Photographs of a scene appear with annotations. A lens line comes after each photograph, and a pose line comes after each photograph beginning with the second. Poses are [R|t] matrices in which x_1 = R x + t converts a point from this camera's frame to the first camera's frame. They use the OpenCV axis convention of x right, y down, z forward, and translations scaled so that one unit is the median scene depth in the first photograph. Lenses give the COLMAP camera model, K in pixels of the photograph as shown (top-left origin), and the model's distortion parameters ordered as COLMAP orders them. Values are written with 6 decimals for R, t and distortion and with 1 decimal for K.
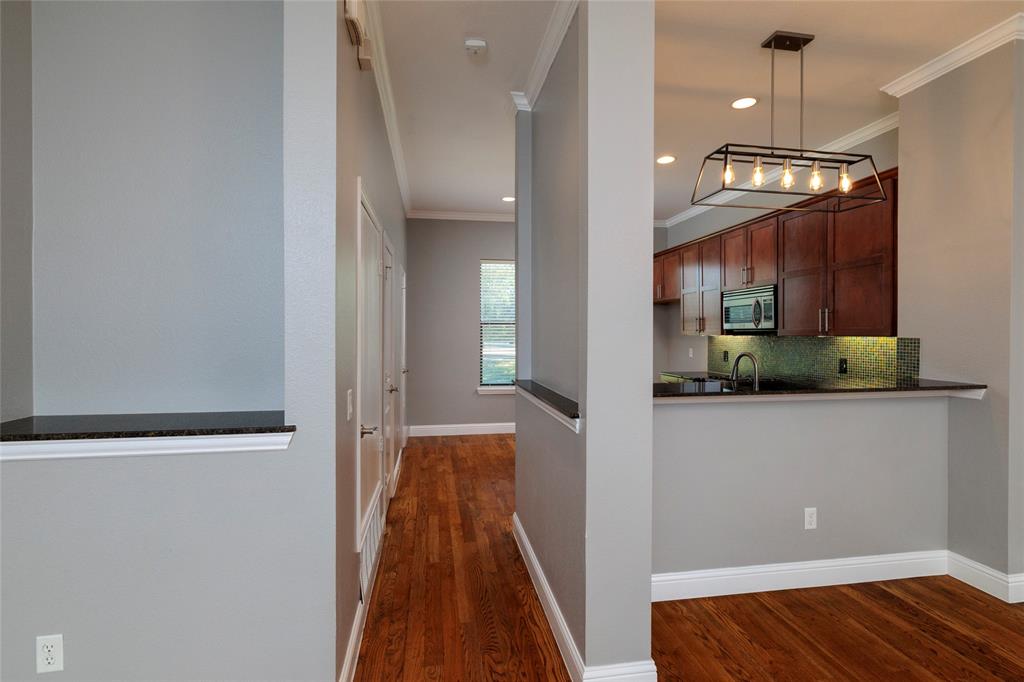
lens RADIAL K [[477.0, 0, 508.3], [0, 477.0, 335.7], [0, 0, 1]] dist [-0.001047, 0.000734]
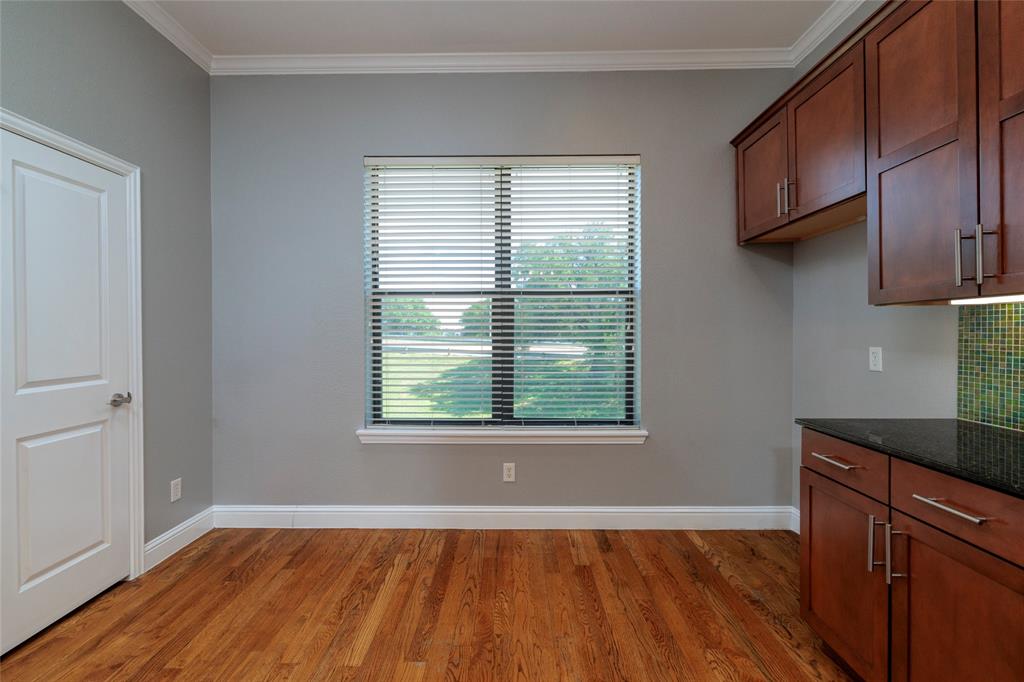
lens RADIAL K [[438.7, 0, 512.0], [0, 438.7, 341.0], [0, 0, 1]] dist [0.010100, 0.000075]
pose [[0.985659, -0.000245, -0.168749, 0.227214], [0.001708, 0.999962, 0.008526, 0.024648], [0.168741, -0.008692, 0.985622, 0.860811]]
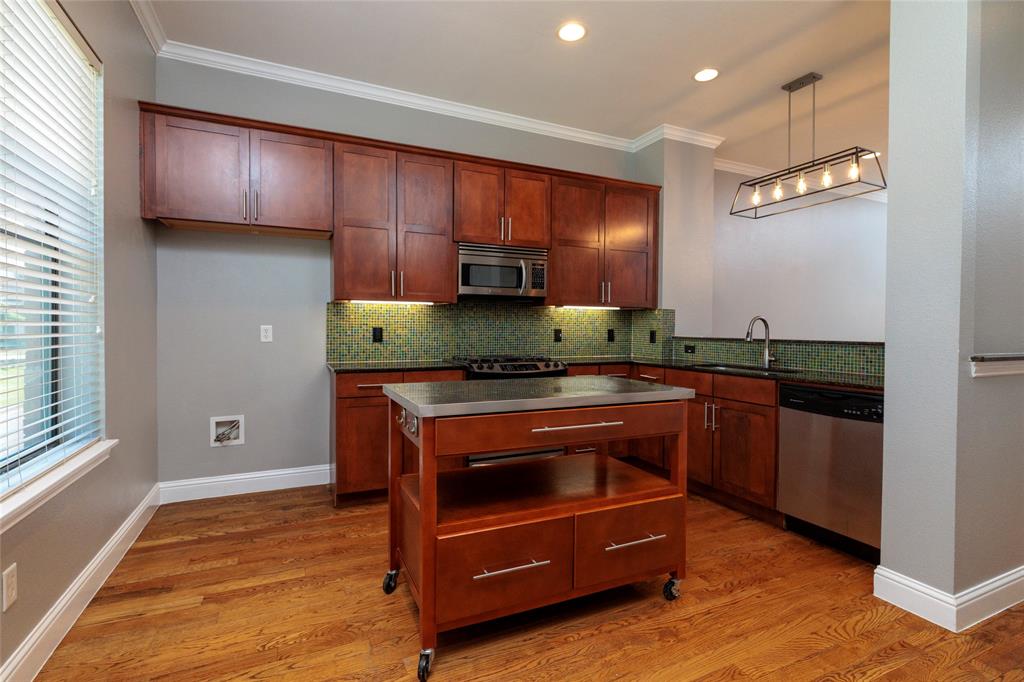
lens RADIAL K [[477.0, 0, 508.3], [0, 477.0, 335.7], [0, 0, 1]] dist [-0.001047, 0.000734]
pose [[-0.267310, -0.016509, 0.963469, -0.283272], [0.000916, 0.999848, 0.017386, 0.039346], [-0.963610, 0.005530, -0.267255, 1.229825]]
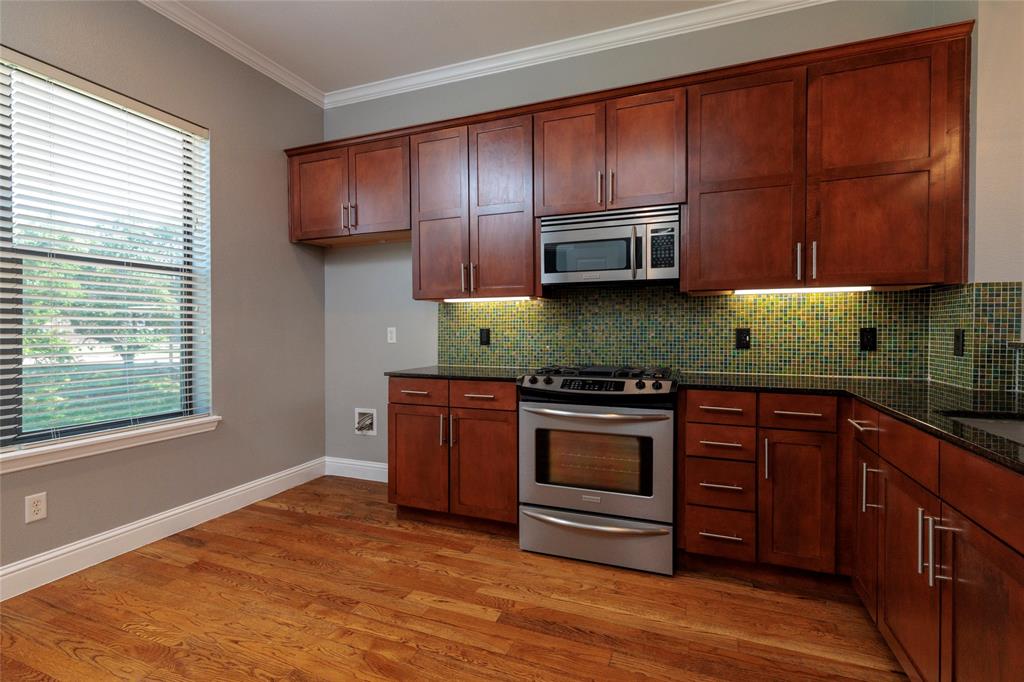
lens RADIAL K [[477.0, 0, 508.3], [0, 477.0, 335.7], [0, 0, 1]] dist [-0.001047, 0.000734]
pose [[0.509684, -0.009186, 0.860313, -0.048289], [0.006803, 0.999955, 0.006647, 0.045712], [-0.860335, 0.002465, 0.509723, 0.825307]]
